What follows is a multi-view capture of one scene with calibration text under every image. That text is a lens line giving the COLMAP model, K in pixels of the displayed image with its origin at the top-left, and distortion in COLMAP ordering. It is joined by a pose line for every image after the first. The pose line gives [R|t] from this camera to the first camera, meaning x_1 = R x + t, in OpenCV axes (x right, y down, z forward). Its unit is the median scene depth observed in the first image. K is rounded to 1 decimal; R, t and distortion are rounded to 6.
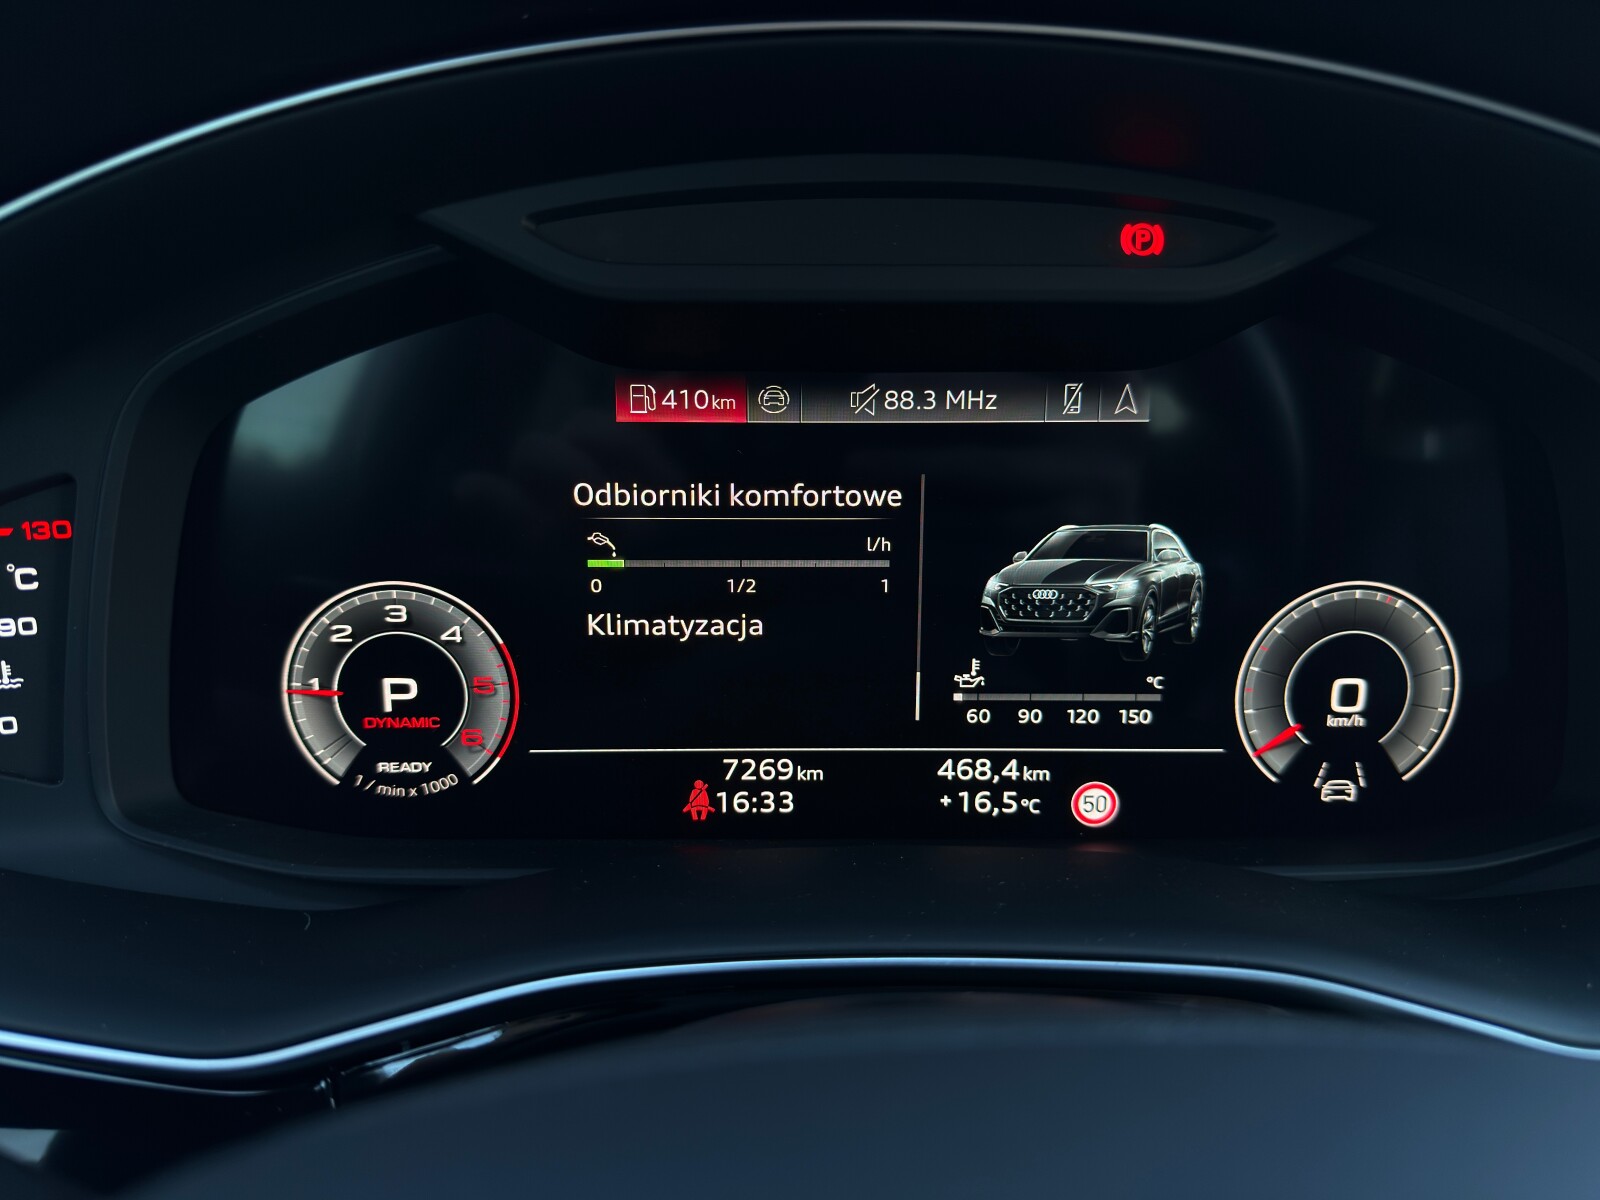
lens RADIAL K [[1125.9, 0, 793.5], [0, 1125.9, 606.0], [0, 0, 1]] dist [0.039273, -0.095882]
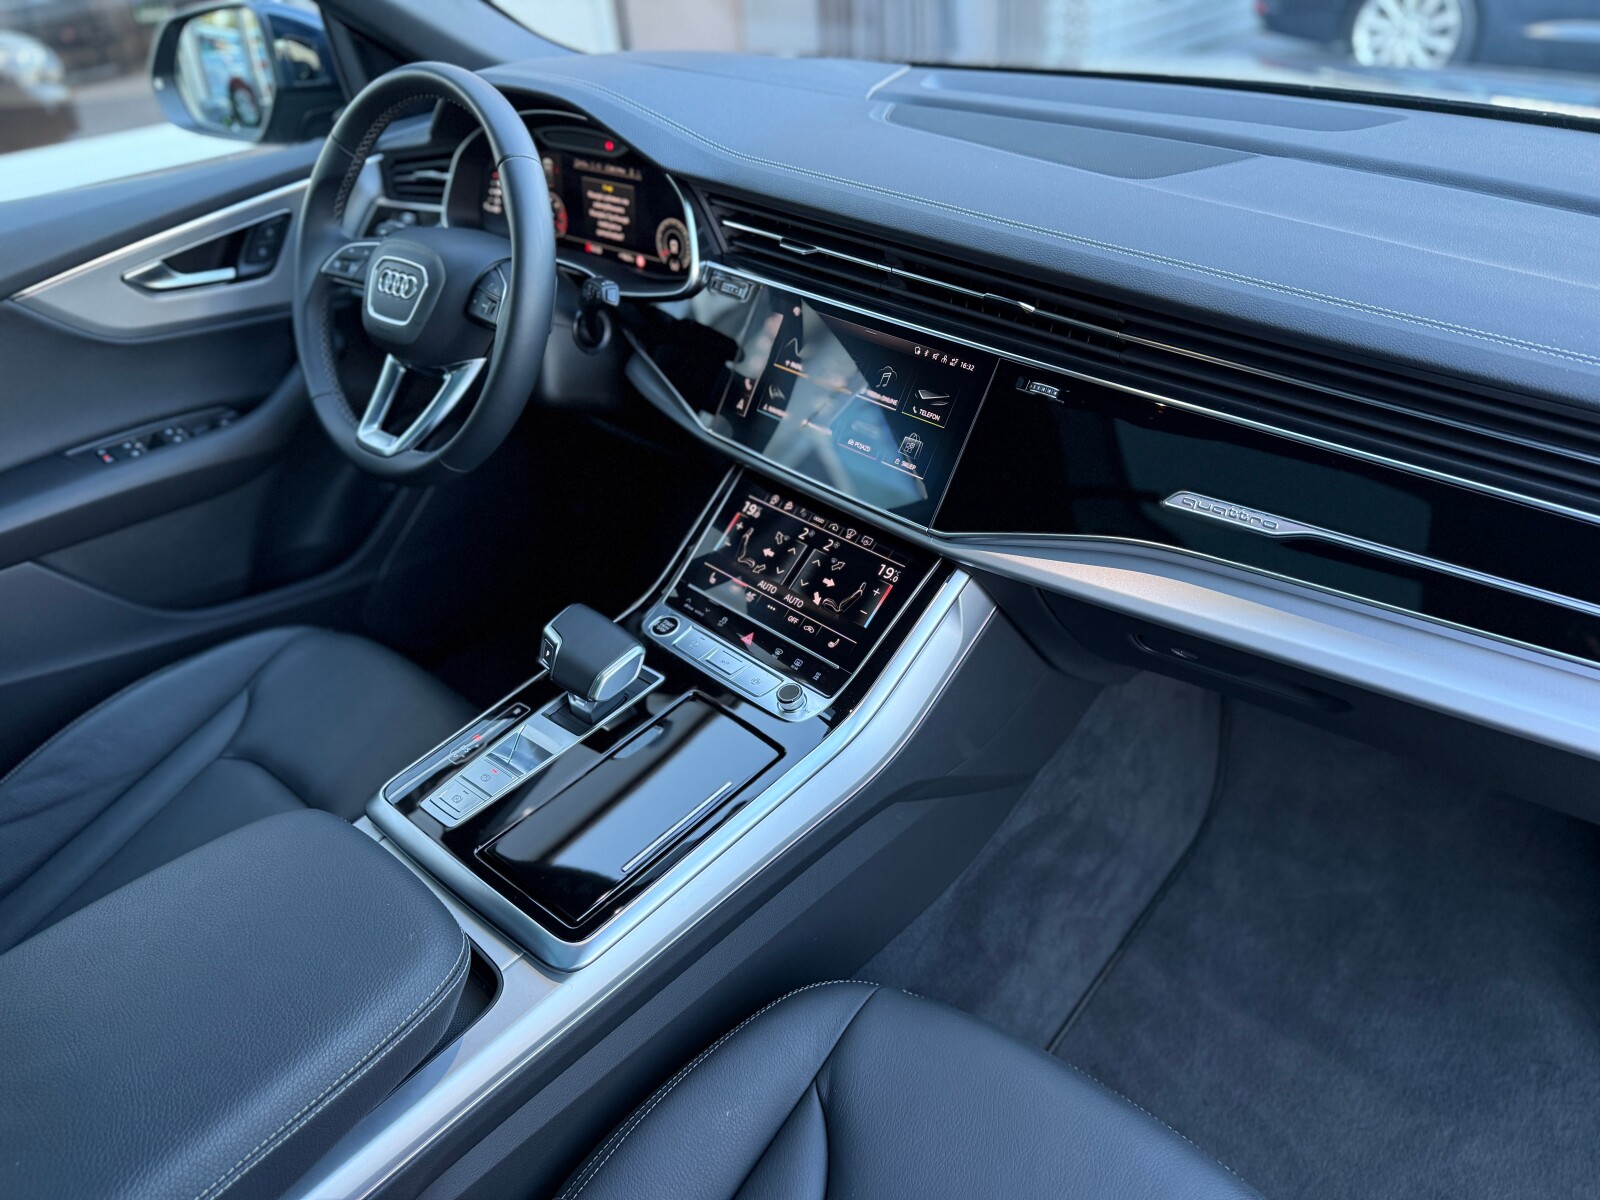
lens RADIAL K [[1116.1, 0, 796.8], [0, 1116.1, 606.6], [0, 0, 1]] dist [0.093654, -0.158832]
pose [[0.735485, 0.342190, -0.584780, 4.179133], [-0.152435, 0.924535, 0.349282, -0.255583], [0.660171, -0.167751, 0.732143, -2.409052]]
